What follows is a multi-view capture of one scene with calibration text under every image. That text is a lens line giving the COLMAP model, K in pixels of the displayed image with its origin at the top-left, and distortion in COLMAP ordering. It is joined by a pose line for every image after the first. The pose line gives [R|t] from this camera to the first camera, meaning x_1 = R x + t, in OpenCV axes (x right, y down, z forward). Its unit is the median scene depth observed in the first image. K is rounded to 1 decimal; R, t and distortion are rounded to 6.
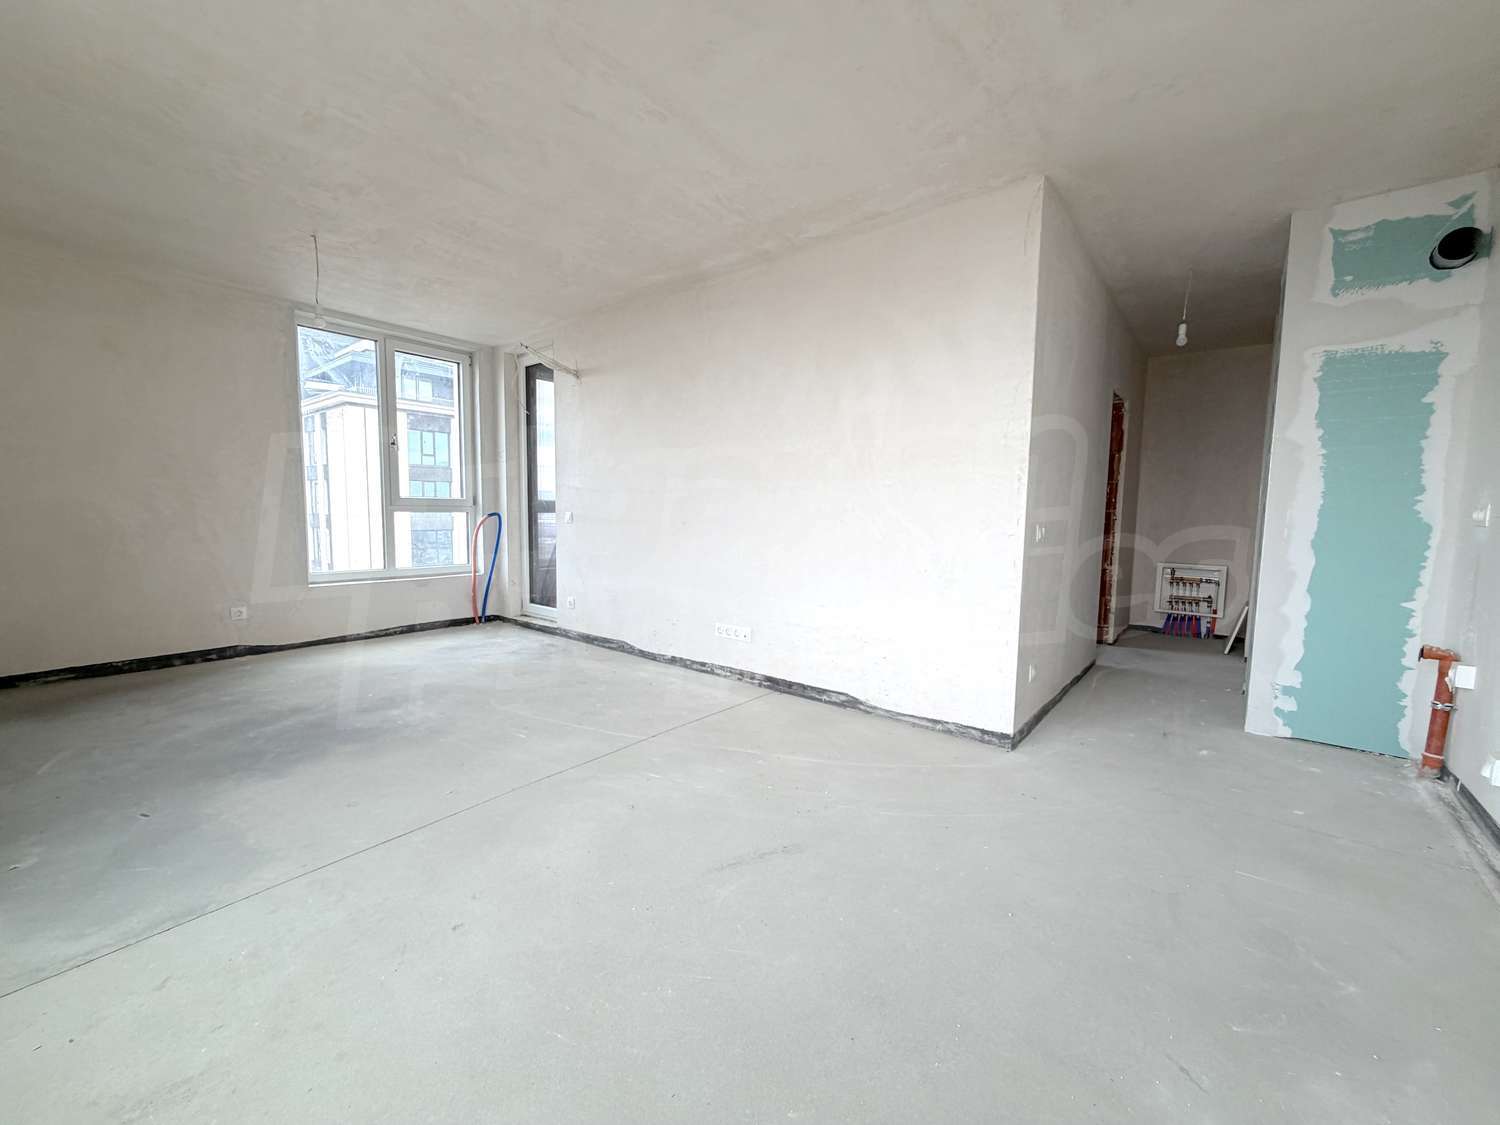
lens RADIAL K [[598.2, 0, 744.1], [0, 598.2, 564.2], [0, 0, 1]] dist [-0.000351, -0.000275]
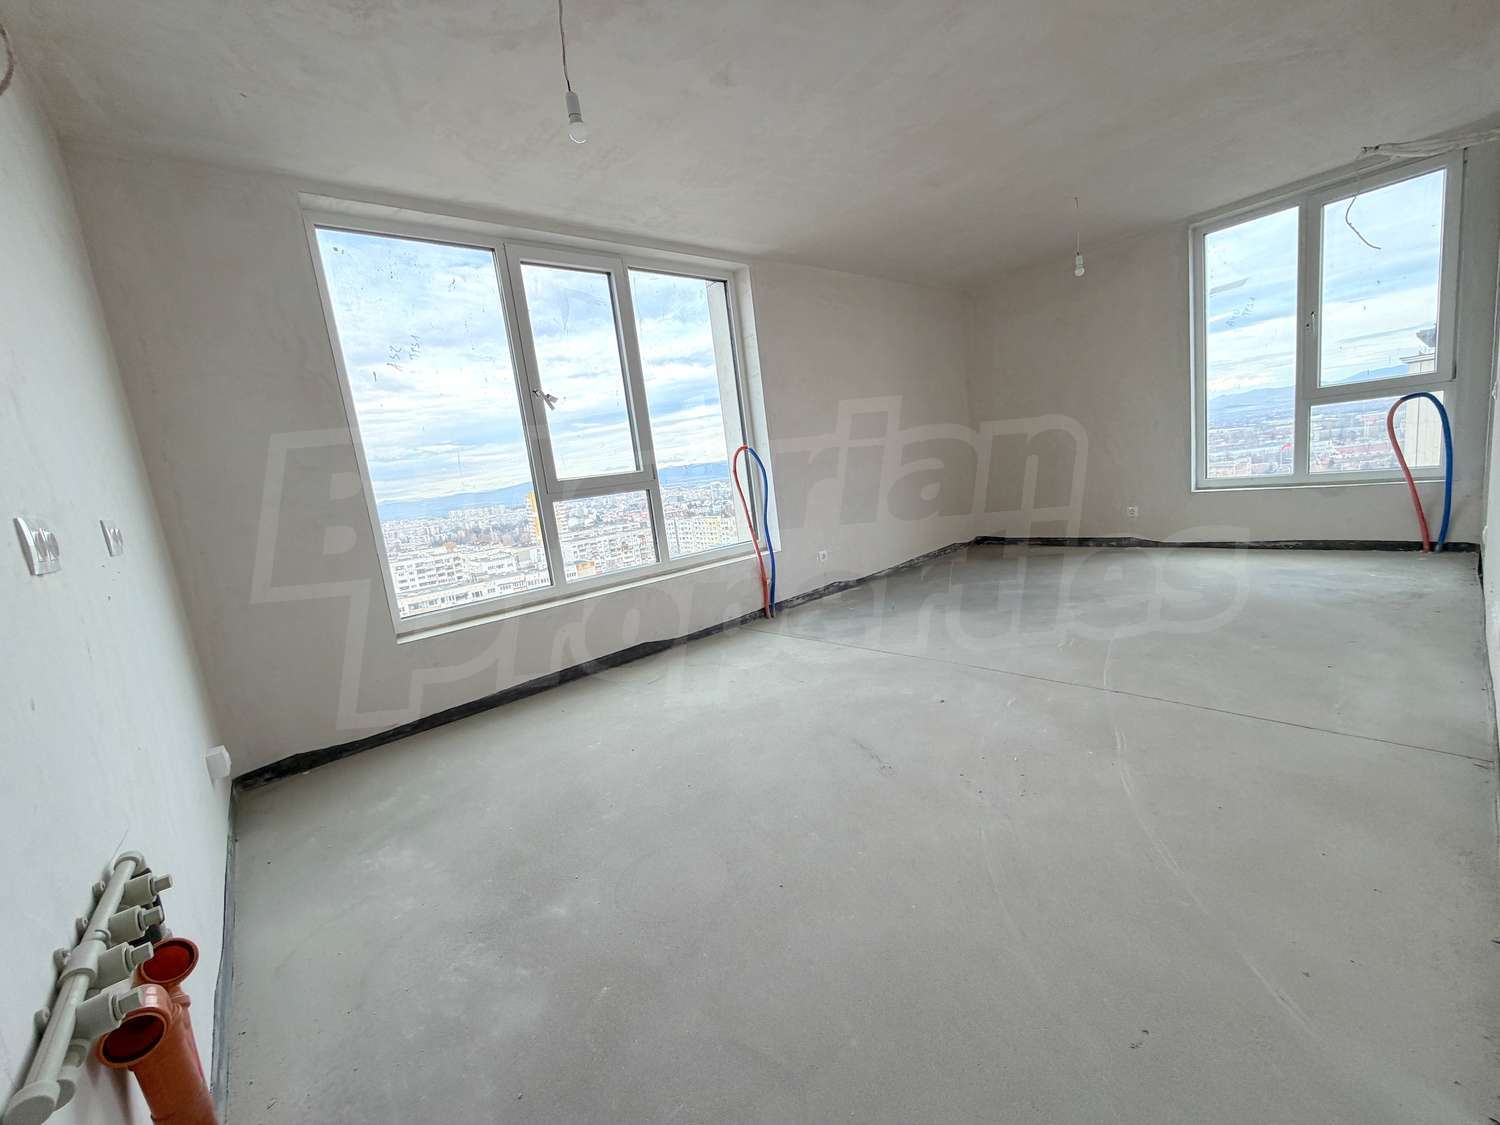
lens RADIAL K [[598.2, 0, 744.1], [0, 598.2, 564.2], [0, 0, 1]] dist [-0.000351, -0.000275]
pose [[-0.182226, 0.157395, -0.970577, 0.456657], [0.030424, 0.987535, 0.154433, -0.022723], [0.982786, -0.001387, -0.184743, 0.394091]]
